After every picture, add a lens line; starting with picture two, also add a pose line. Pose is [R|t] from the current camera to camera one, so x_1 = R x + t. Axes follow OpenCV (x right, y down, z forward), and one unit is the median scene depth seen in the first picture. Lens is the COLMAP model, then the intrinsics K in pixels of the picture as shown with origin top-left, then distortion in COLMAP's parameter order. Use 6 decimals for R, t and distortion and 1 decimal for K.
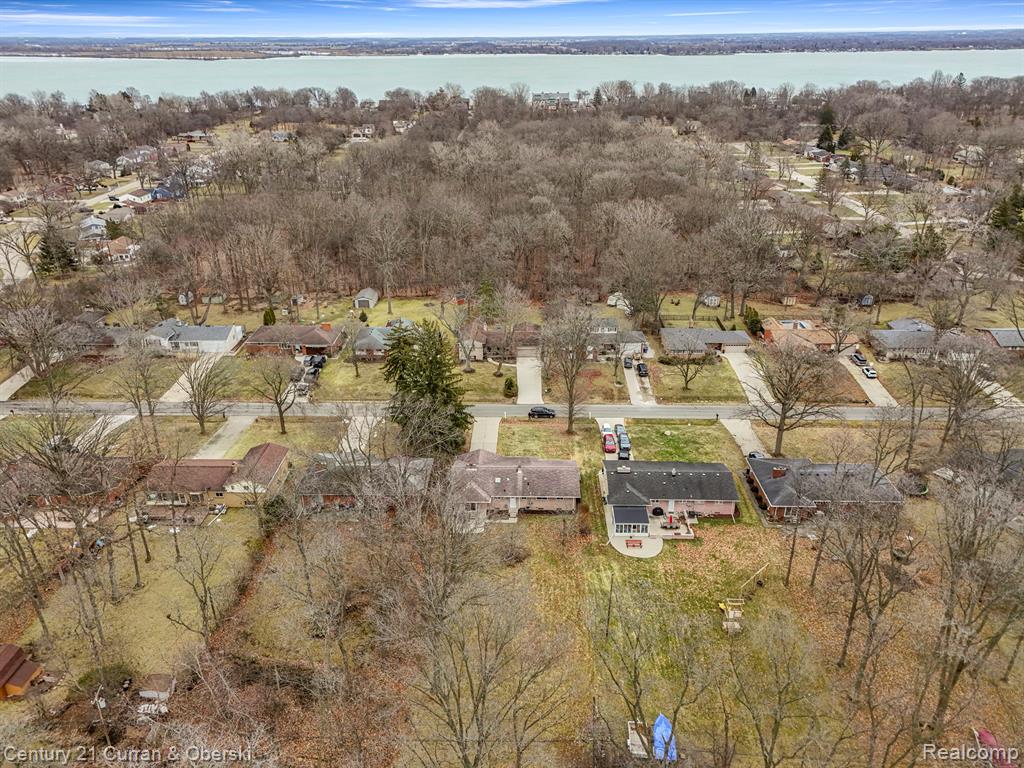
lens RADIAL K [[748.5, 0, 512.0], [0, 748.5, 384.0], [0, 0, 1]] dist [0.084665, -0.070118]
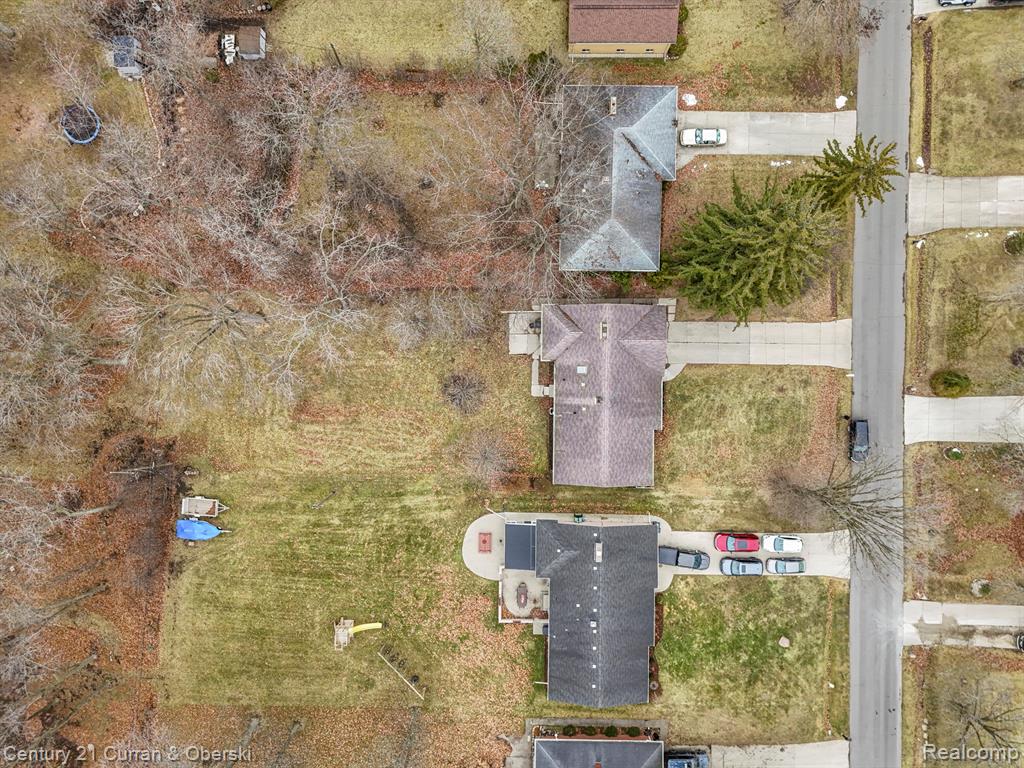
lens RADIAL K [[748.5, 0, 512.0], [0, 748.5, 384.0], [0, 0, 1]] dist [0.084665, -0.070118]
pose [[0.004903, 0.999920, 0.011692, -0.011455], [-0.414654, -0.008607, 0.909938, -0.390573], [0.909966, -0.009309, 0.414579, 0.521325]]
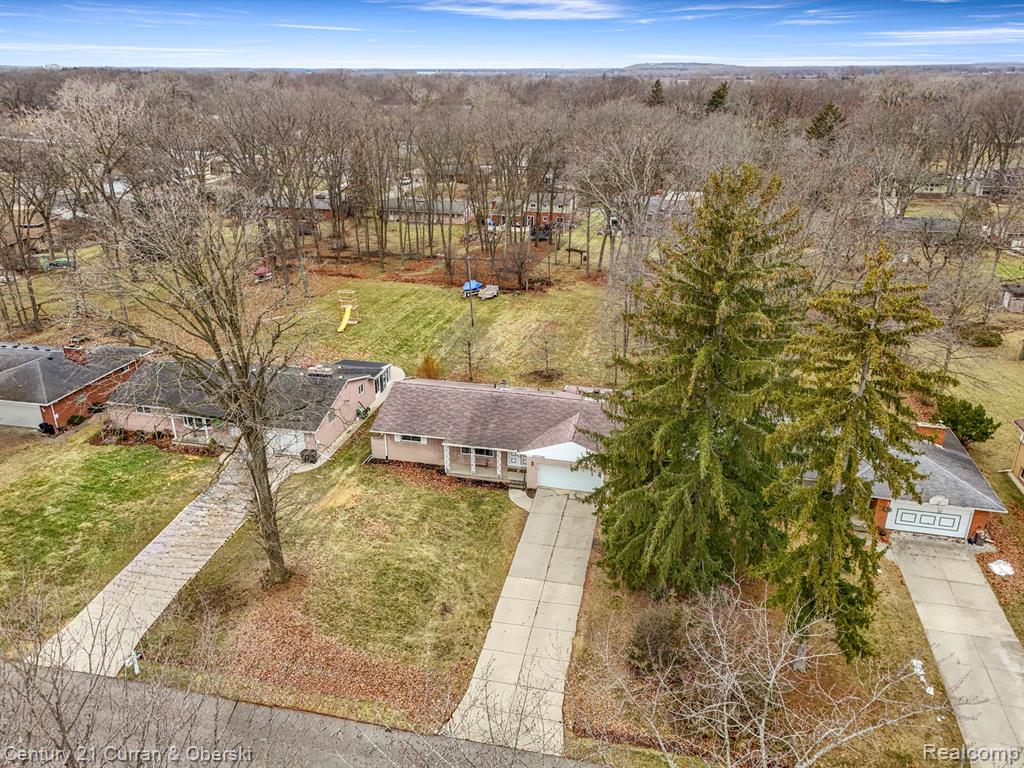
lens RADIAL K [[748.5, 0, 512.0], [0, 748.5, 384.0], [0, 0, 1]] dist [0.084665, -0.070118]
pose [[-0.979466, -0.066794, 0.190225, -0.077565], [0.095502, 0.677238, 0.729540, -0.220350], [-0.177556, 0.732726, -0.656952, 1.090561]]
